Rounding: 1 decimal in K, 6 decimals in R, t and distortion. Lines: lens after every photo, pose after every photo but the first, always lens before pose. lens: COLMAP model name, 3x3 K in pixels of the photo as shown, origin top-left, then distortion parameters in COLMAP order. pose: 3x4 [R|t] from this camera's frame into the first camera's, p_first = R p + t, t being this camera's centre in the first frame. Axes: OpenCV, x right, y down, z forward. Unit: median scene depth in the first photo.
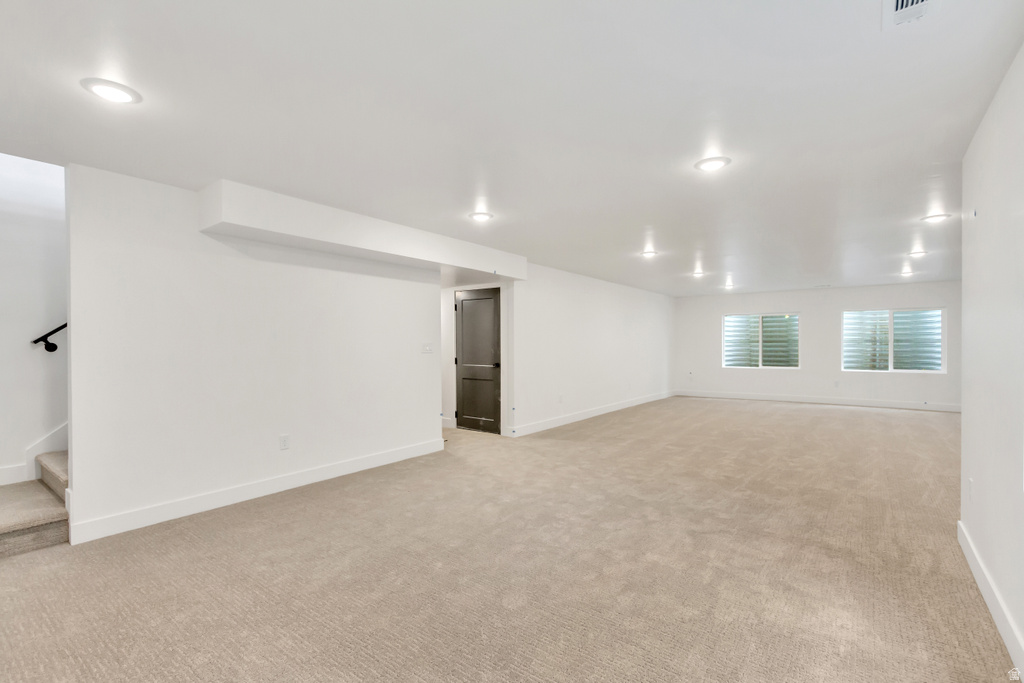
lens RADIAL K [[467.3, 0, 511.6], [0, 467.3, 343.5], [0, 0, 1]] dist [0.004499, -0.000374]
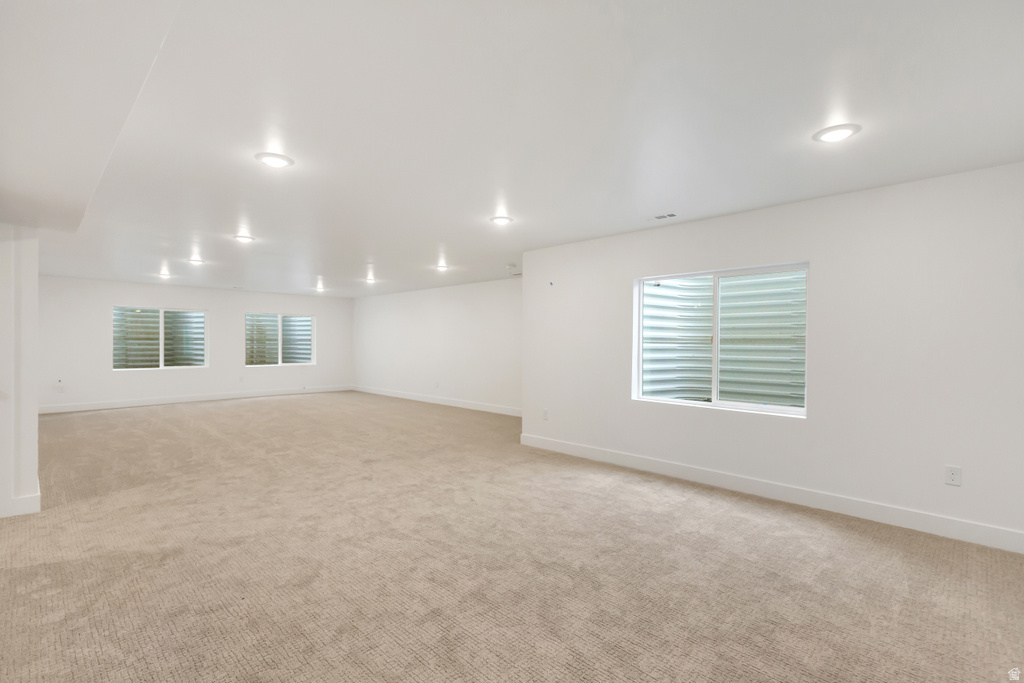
lens RADIAL K [[467.3, 0, 511.6], [0, 467.3, 343.5], [0, 0, 1]] dist [0.004499, -0.000374]
pose [[0.122172, 0.001232, 0.992508, -0.293790], [-0.008735, 0.999962, -0.000166, -0.001620], [-0.992471, -0.008649, 0.122178, 0.231414]]
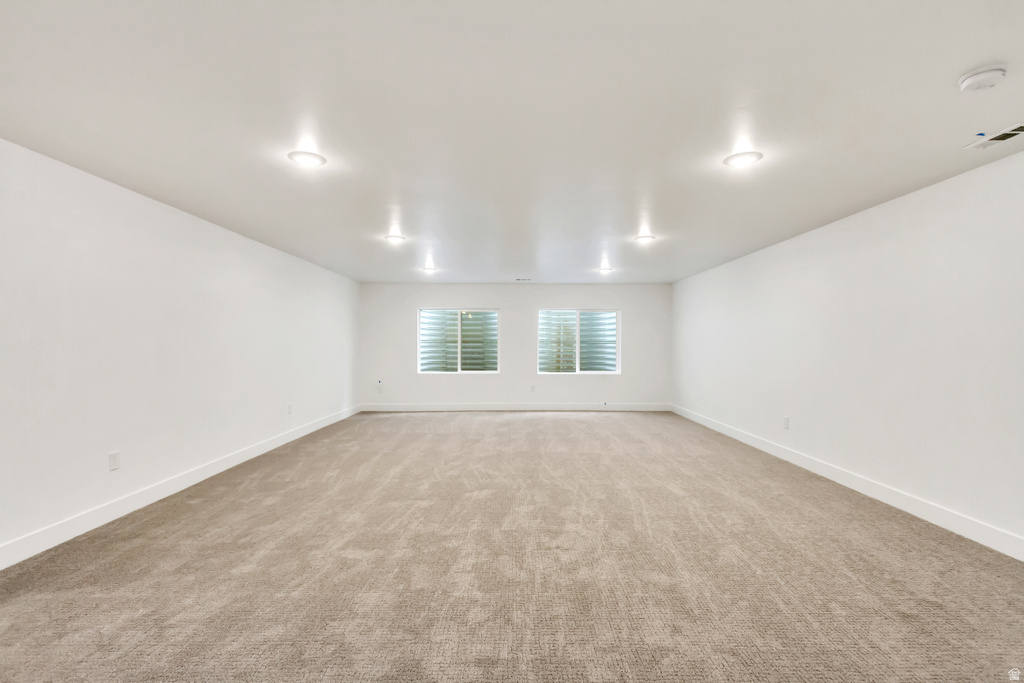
lens RADIAL K [[467.3, 0, 511.6], [0, 467.3, 343.5], [0, 0, 1]] dist [0.004499, -0.000374]
pose [[0.795345, 0.005281, 0.606134, 0.095557], [-0.005677, 0.999983, -0.001264, -0.000341], [-0.606131, -0.002436, 0.795361, 0.277271]]
